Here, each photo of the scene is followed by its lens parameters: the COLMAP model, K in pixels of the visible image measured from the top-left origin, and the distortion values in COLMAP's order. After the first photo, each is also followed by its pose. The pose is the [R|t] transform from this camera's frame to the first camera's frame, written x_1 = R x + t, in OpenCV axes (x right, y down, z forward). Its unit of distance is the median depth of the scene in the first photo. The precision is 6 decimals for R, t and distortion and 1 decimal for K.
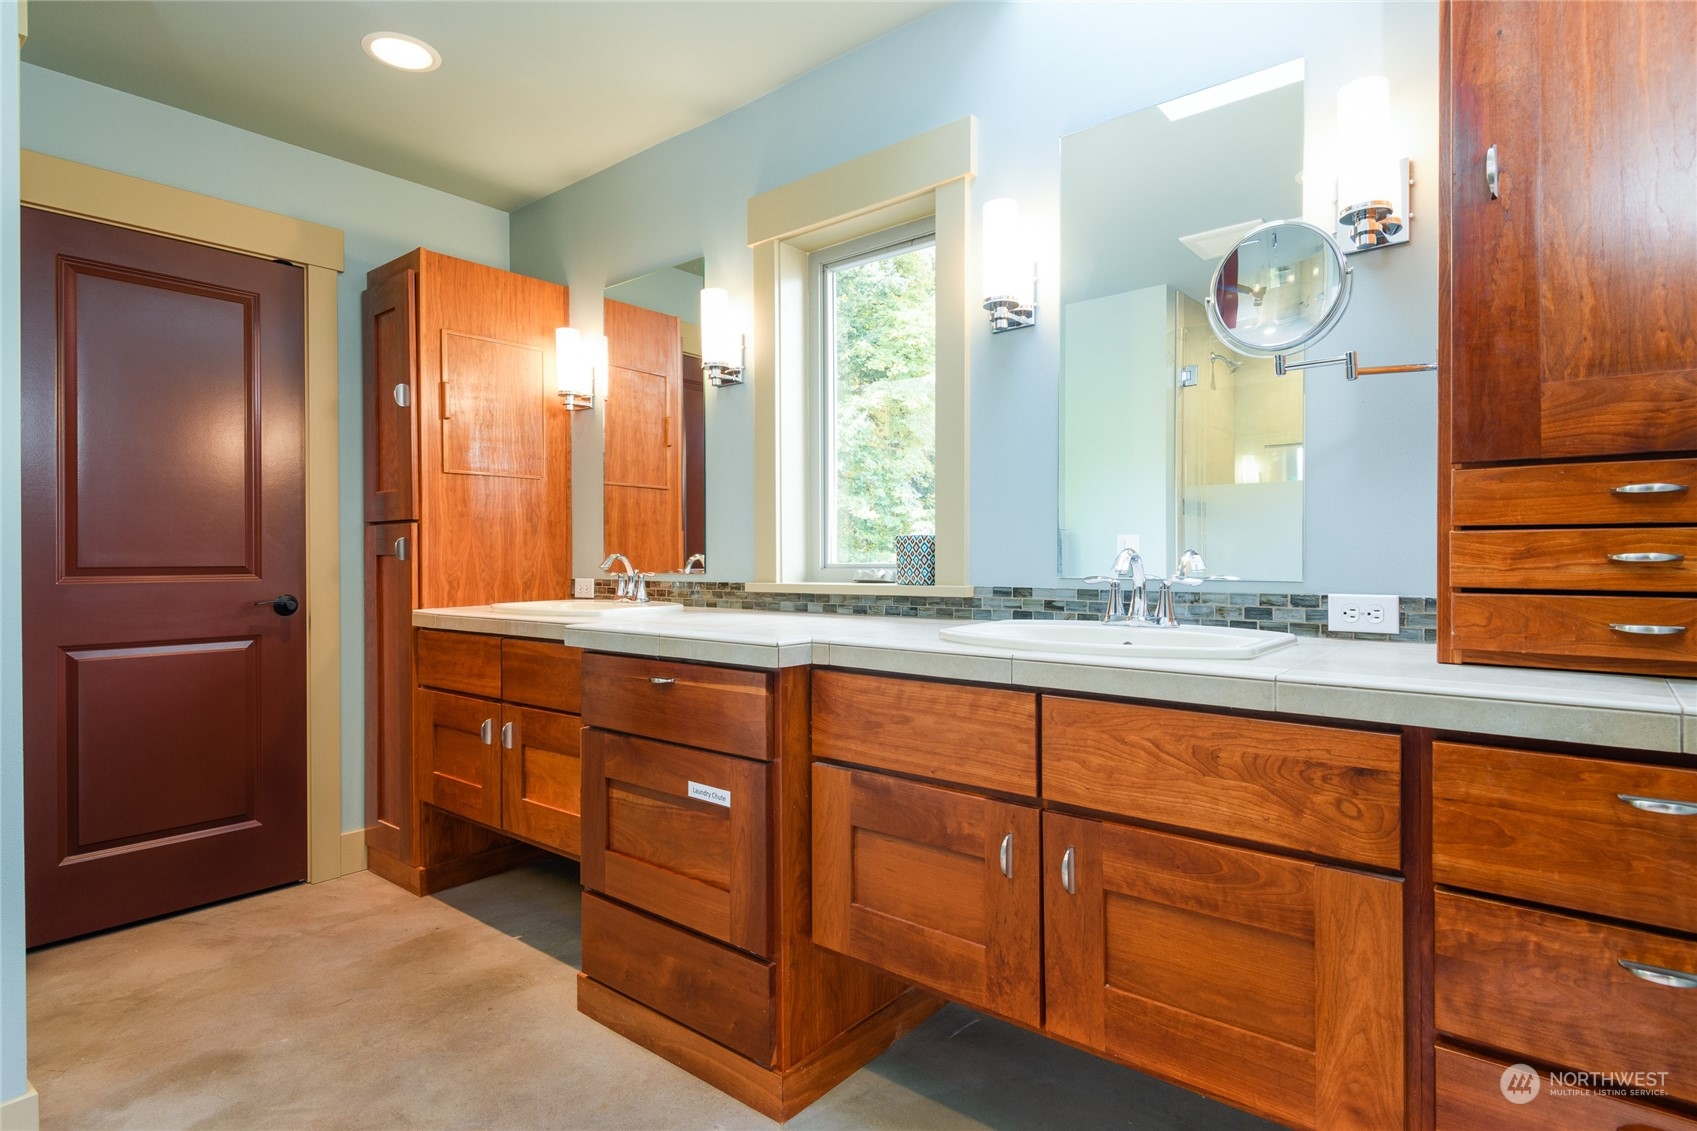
lens RADIAL K [[895.7, 0, 841.3], [0, 895.7, 565.4], [0, 0, 1]] dist [0.027489, 0.000214]
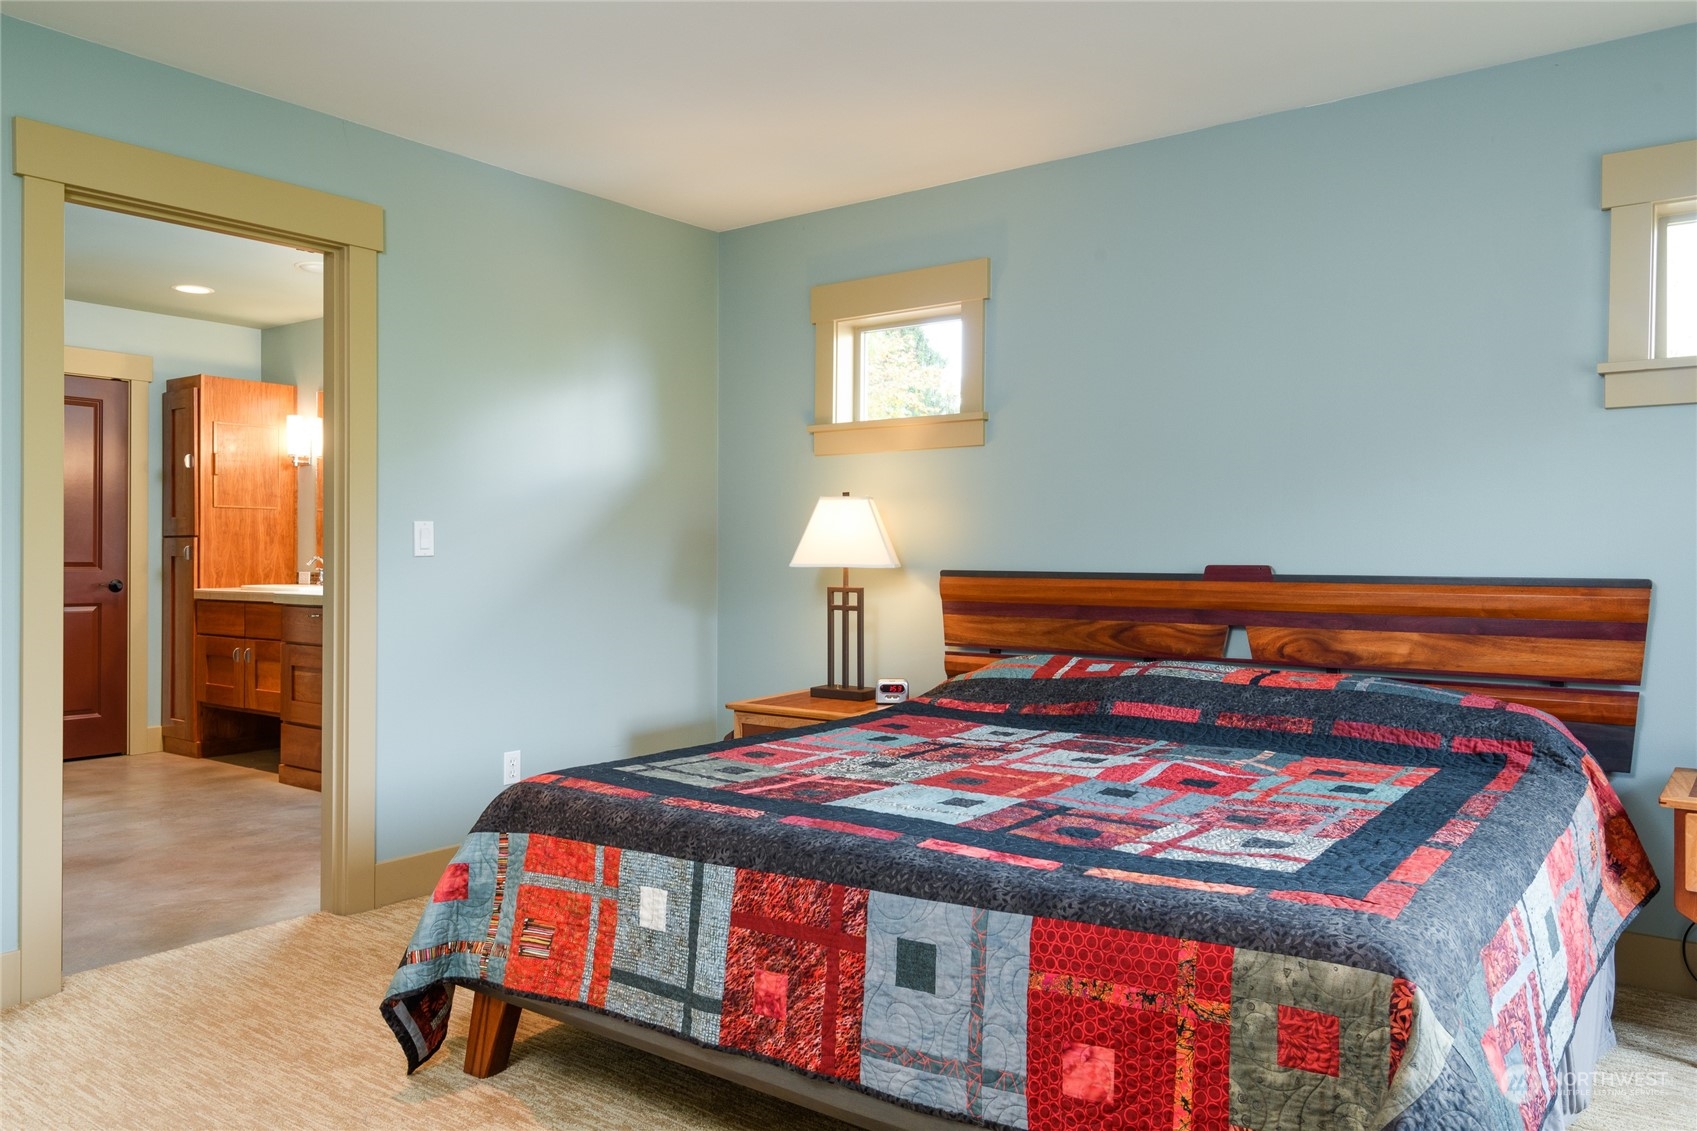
lens RADIAL K [[1226.1, 0, 854.3], [0, 1226.1, 563.4], [0, 0, 1]] dist [0.011333, 0.002846]
pose [[0.998238, 0.006805, 0.058949, 0.602124], [-0.006518, 0.999966, -0.005058, 0.004901], [-0.058981, 0.004665, 0.998248, -1.328443]]
